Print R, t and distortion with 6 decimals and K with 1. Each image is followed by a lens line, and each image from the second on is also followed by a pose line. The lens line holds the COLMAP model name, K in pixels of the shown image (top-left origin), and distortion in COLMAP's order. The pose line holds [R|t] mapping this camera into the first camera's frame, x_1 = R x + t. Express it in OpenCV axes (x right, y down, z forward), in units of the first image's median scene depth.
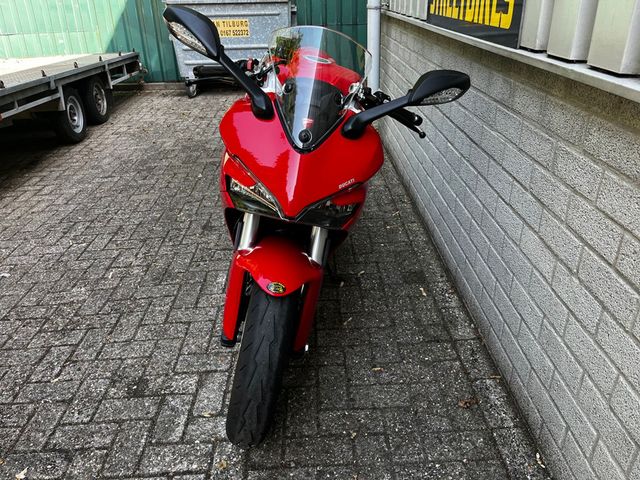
lens RADIAL K [[486.0, 0, 320.0], [0, 486.0, 244.2], [0, 0, 1]] dist [0.060215, -0.084110]
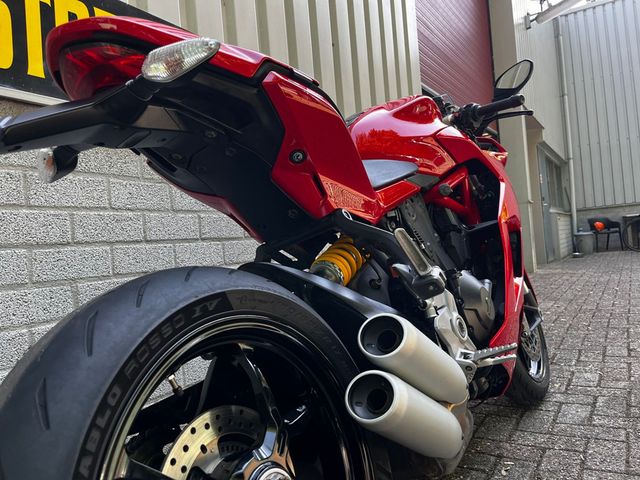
lens RADIAL K [[488.3, 0, 322.7], [0, 488.3, 245.9], [0, 0, 1]] dist [0.060508, -0.087854]
pose [[-0.829126, 0.100641, 0.549929, -0.208128], [0.348282, 0.862446, 0.367269, -0.287574], [-0.437321, 0.496043, -0.750128, 0.977703]]
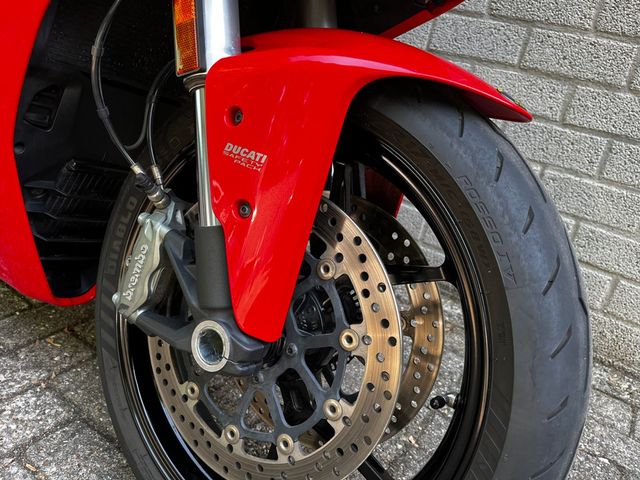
lens RADIAL K [[488.3, 0, 322.7], [0, 488.3, 245.9], [0, 0, 1]] dist [0.060508, -0.087854]
pose [[0.564600, -0.203449, 0.799897, -0.183732], [0.204920, 0.973352, 0.102926, 0.050429], [-0.799521, 0.105803, 0.591245, 0.355214]]
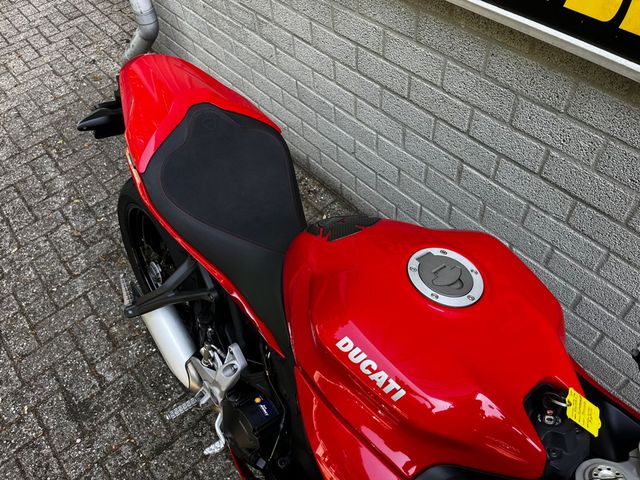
lens RADIAL K [[490.8, 0, 315.8], [0, 490.8, 238.6], [0, 0, 1]] dist [0.065339, -0.097058]
pose [[0.784368, -0.498453, 0.369202, -0.119751], [0.330368, 0.839458, 0.431471, -0.331215], [-0.524998, -0.216459, 0.823118, 0.398399]]
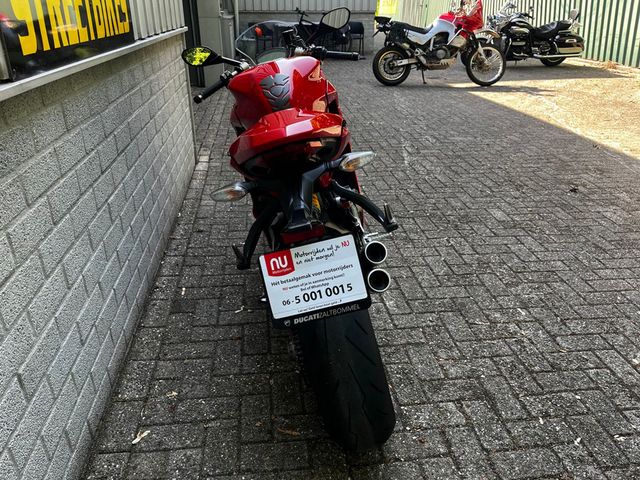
lens RADIAL K [[488.3, 0, 322.7], [0, 488.3, 245.9], [0, 0, 1]] dist [0.060508, -0.087854]
pose [[-0.994419, 0.065924, -0.082374, -0.002176], [-0.027396, 0.592632, 0.805007, -0.566174], [0.101887, 0.802771, -0.587519, 1.098588]]
